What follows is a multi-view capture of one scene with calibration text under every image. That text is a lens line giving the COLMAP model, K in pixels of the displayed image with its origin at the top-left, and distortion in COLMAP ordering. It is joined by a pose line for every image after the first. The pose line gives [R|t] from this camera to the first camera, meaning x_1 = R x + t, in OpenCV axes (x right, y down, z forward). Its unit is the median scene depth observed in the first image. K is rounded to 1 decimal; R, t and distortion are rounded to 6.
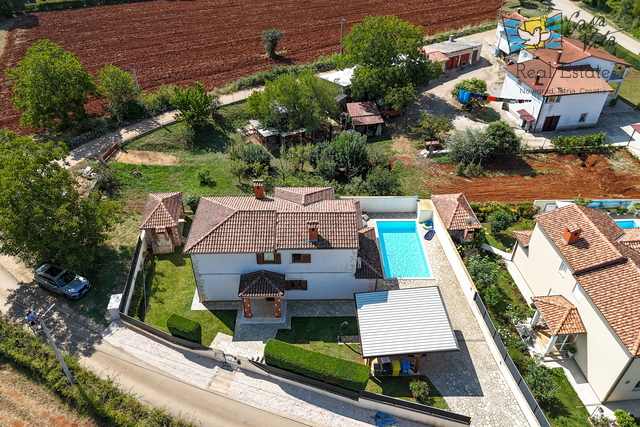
lens RADIAL K [[472.6, 0, 319.6], [0, 472.6, 212.1], [0, 0, 1]] dist [0.068602, -0.061416]
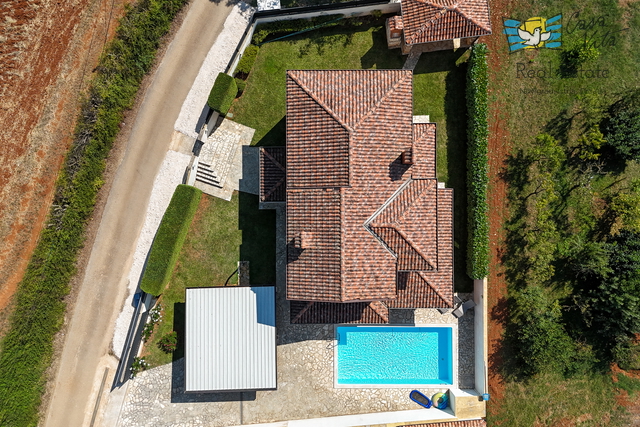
lens RADIAL K [[472.6, 0, 319.6], [0, 472.6, 212.1], [0, 0, 1]] dist [0.068602, -0.061416]
pose [[-0.013202, 0.999855, -0.010786, -0.047306], [-0.609242, 0.000510, 0.792984, -0.533577], [0.792874, 0.017040, 0.609147, 0.549786]]
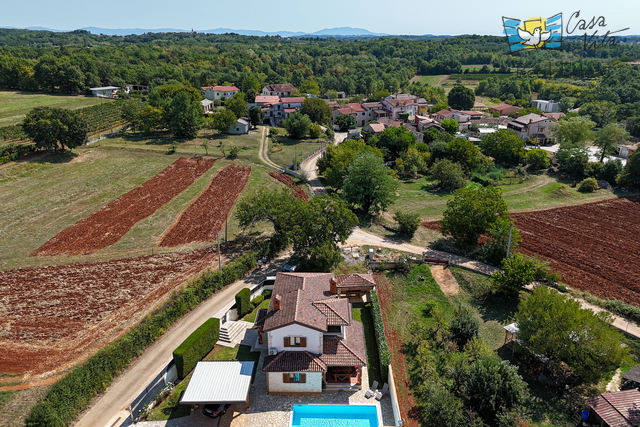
lens RADIAL K [[472.6, 0, 319.6], [0, 472.6, 212.1], [0, 0, 1]] dist [0.068602, -0.061416]
pose [[-0.032980, 0.331539, -0.942865, 1.166264], [-0.611147, 0.739767, 0.281502, -0.608771], [0.790829, 0.585513, 0.178222, 0.662536]]
